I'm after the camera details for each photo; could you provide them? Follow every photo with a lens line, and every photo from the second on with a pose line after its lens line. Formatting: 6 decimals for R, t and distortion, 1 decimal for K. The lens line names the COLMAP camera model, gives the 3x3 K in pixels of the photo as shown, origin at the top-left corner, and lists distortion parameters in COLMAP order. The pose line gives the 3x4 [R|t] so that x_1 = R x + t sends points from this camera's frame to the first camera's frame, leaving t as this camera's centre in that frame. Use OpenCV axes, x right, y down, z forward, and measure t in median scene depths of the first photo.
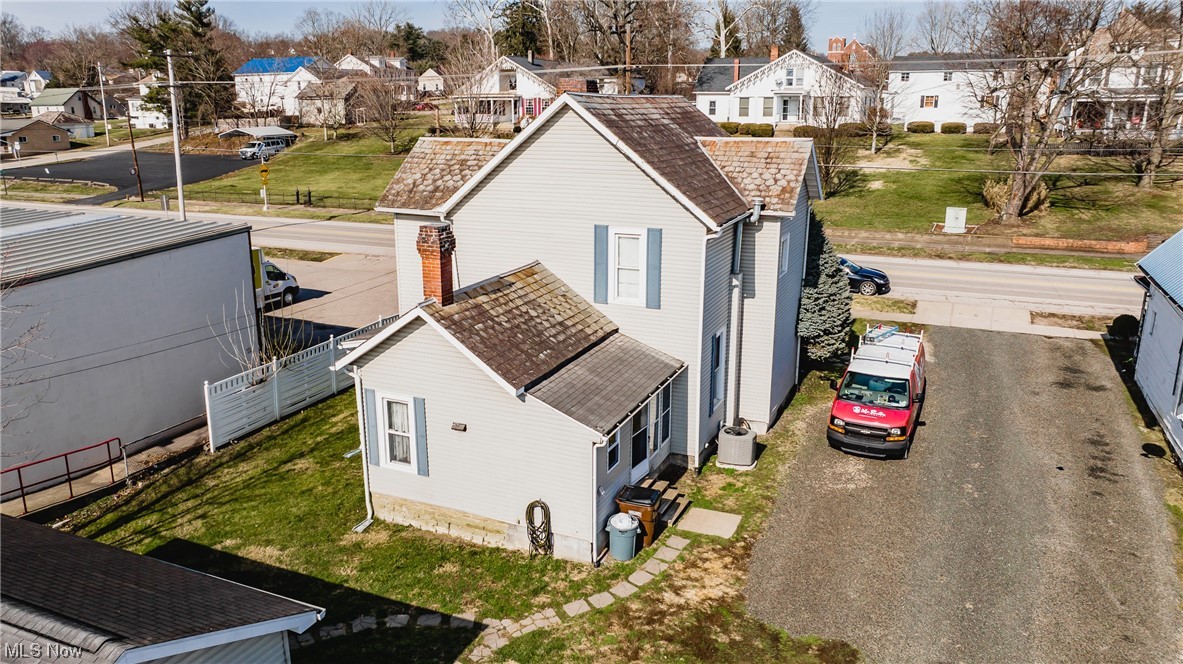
lens RADIAL K [[878.4, 0, 558.9], [0, 878.4, 330.5], [0, 0, 1]] dist [-0.027601, 0.002579]
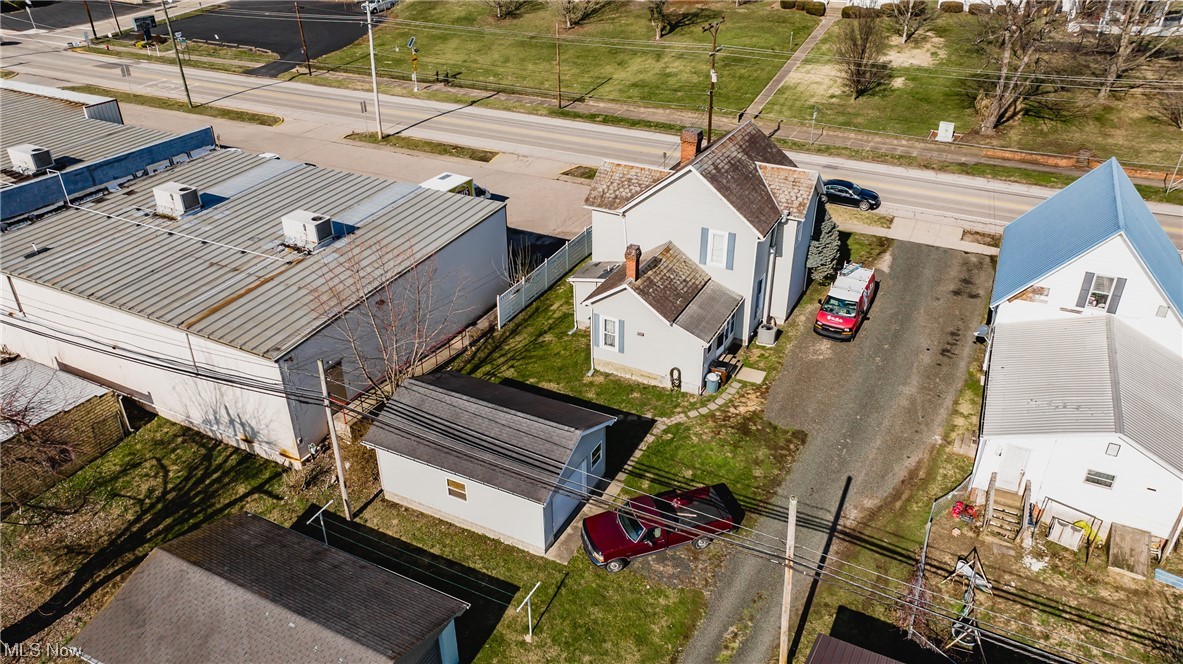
lens RADIAL K [[878.4, 0, 558.9], [0, 878.4, 330.5], [0, 0, 1]] dist [-0.027601, 0.002579]
pose [[0.998625, 0.016217, -0.049845, -0.179778], [-0.002874, 0.966444, 0.256861, -0.404495], [0.052338, -0.256364, 0.965162, -0.996636]]
